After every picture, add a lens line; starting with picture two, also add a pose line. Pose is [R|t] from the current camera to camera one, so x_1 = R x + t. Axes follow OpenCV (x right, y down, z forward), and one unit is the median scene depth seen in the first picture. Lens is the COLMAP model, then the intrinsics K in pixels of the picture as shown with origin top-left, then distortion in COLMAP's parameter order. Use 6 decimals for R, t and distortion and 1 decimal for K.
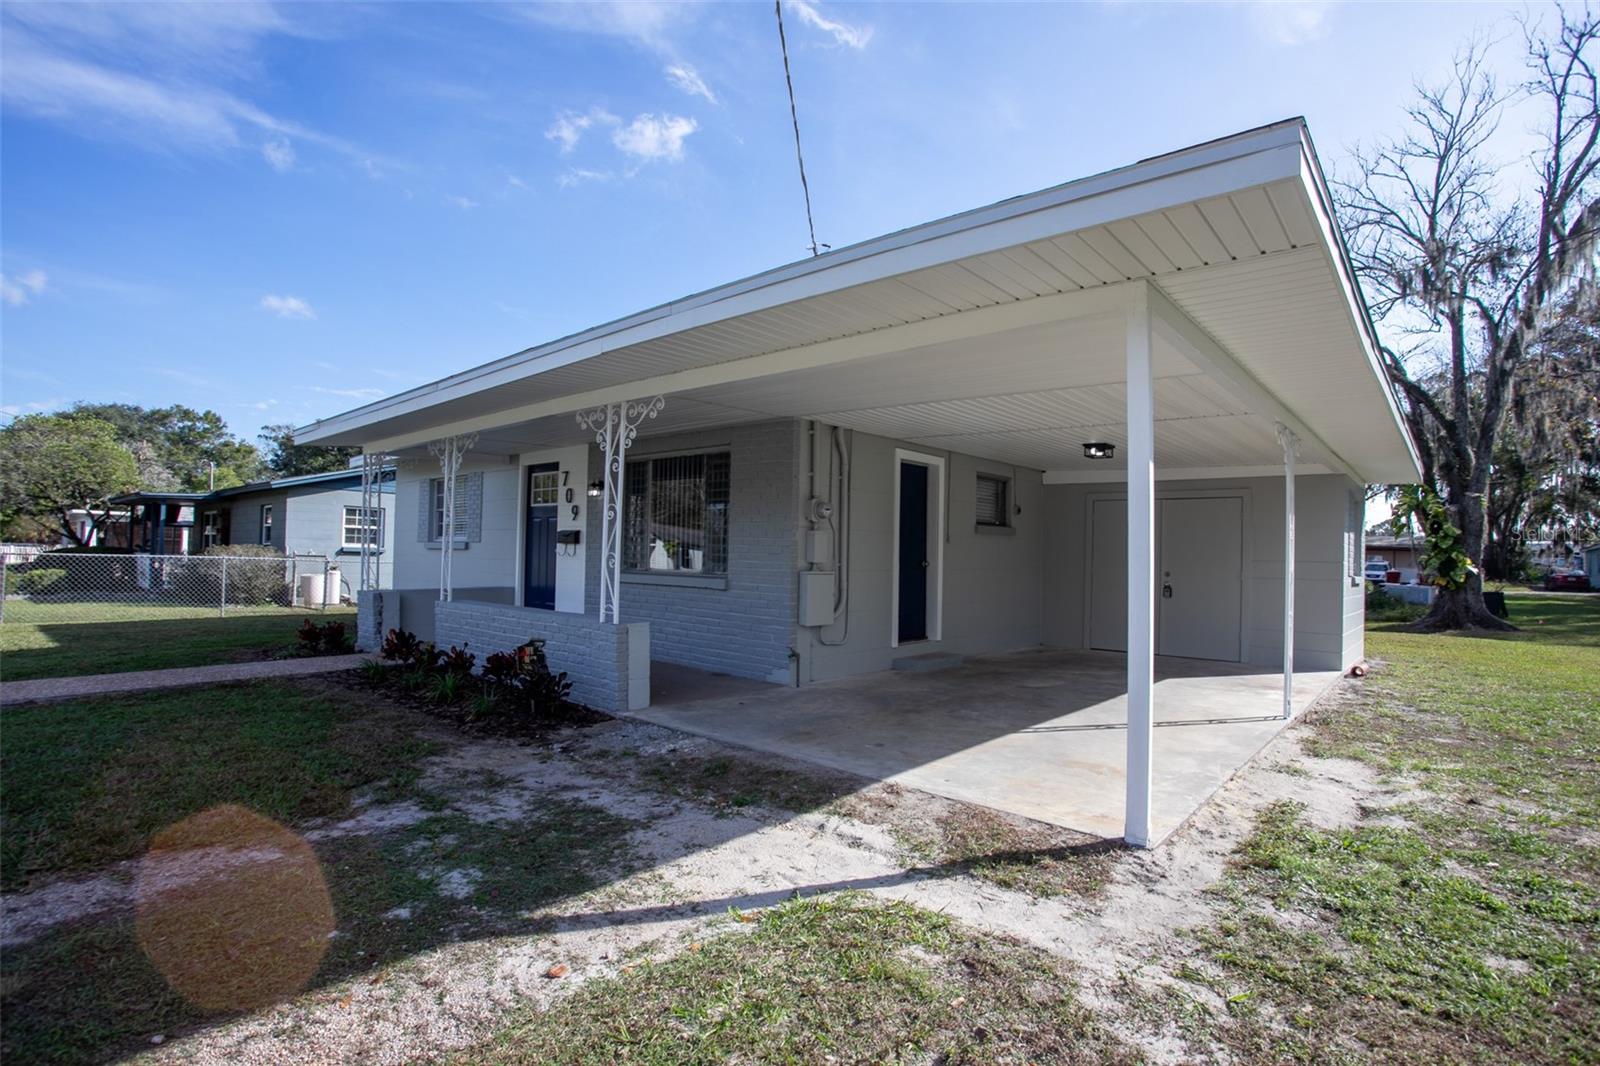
lens RADIAL K [[786.9, 0, 812.9], [0, 786.9, 540.0], [0, 0, 1]] dist [-0.077737, 0.032930]
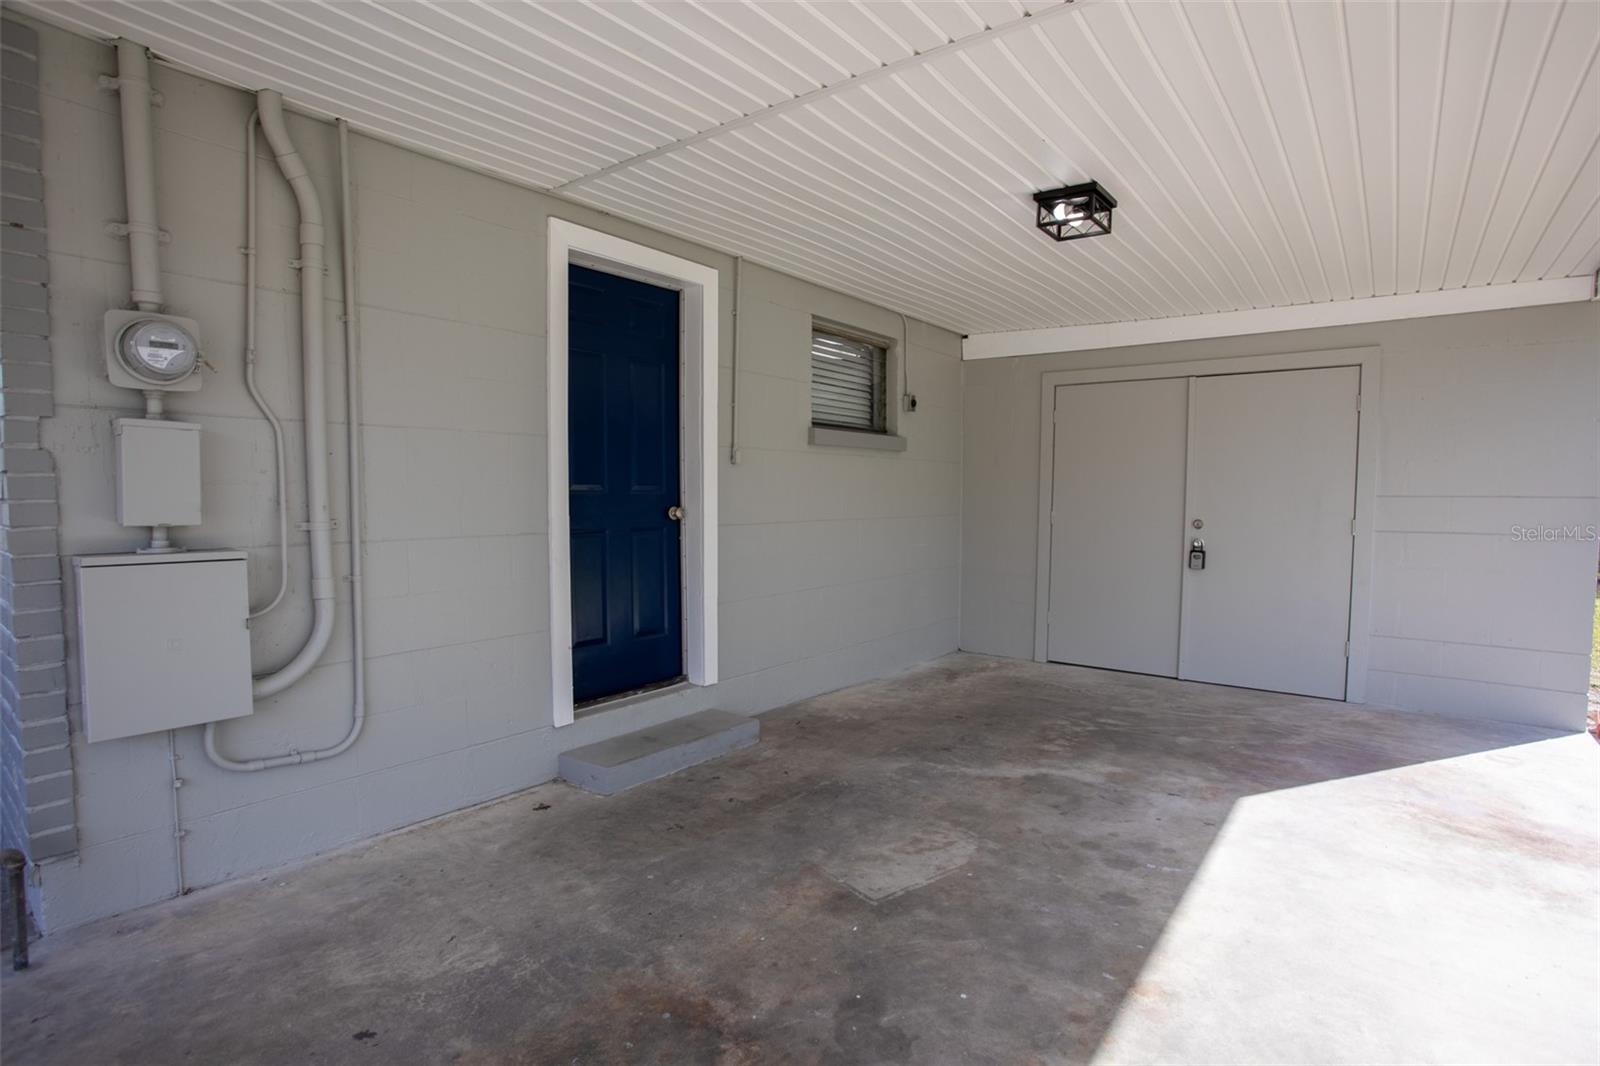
lens RADIAL K [[786.9, 0, 812.9], [0, 786.9, 540.0], [0, 0, 1]] dist [-0.077737, 0.032930]
pose [[0.998598, -0.017630, 0.049920, 0.193873], [0.013580, 0.996674, 0.080354, 0.011145], [-0.051171, -0.079563, 0.995516, 0.546684]]
